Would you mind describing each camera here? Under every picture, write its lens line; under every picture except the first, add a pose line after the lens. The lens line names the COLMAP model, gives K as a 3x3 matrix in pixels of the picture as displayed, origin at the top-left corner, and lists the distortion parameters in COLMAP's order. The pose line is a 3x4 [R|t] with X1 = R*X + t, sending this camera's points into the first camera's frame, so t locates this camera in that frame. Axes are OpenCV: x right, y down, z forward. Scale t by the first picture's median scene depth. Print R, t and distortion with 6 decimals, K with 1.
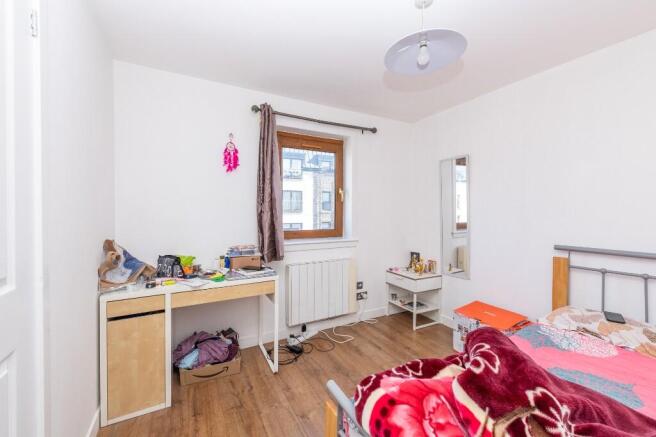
lens RADIAL K [[264.5, 0, 325.5], [0, 264.5, 212.9], [0, 0, 1]] dist [-0.000445, -0.003963]
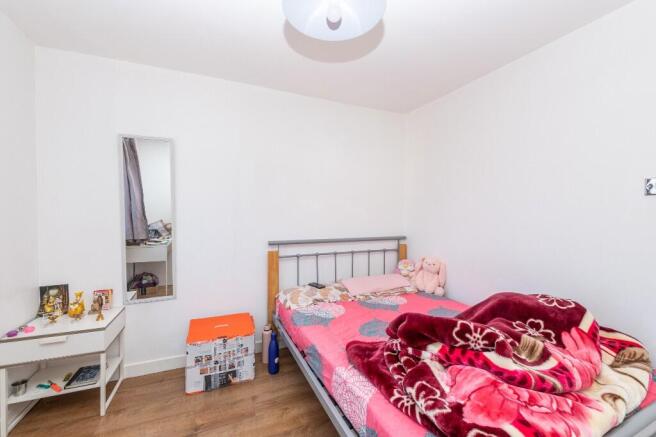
lens RADIAL K [[259.9, 0, 328.0], [0, 259.9, 218.5], [0, 0, 1]] dist [-0.001092, -0.000266]
pose [[0.087516, -0.013542, 0.996071, -0.253314], [0.003368, 0.999906, 0.013298, 0.005044], [-0.996157, 0.002191, 0.087554, 0.624612]]
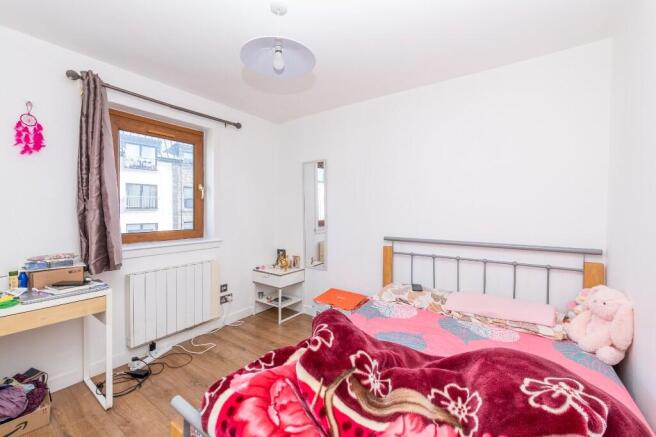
lens RADIAL K [[267.8, 0, 326.9], [0, 267.8, 214.5], [0, 0, 1]] dist [-0.003516, -0.001199]
pose [[0.891017, -0.005260, 0.453939, 0.037156], [-0.000389, 0.999924, 0.012351, -0.000658], [-0.453970, -0.011182, 0.890947, -0.022163]]
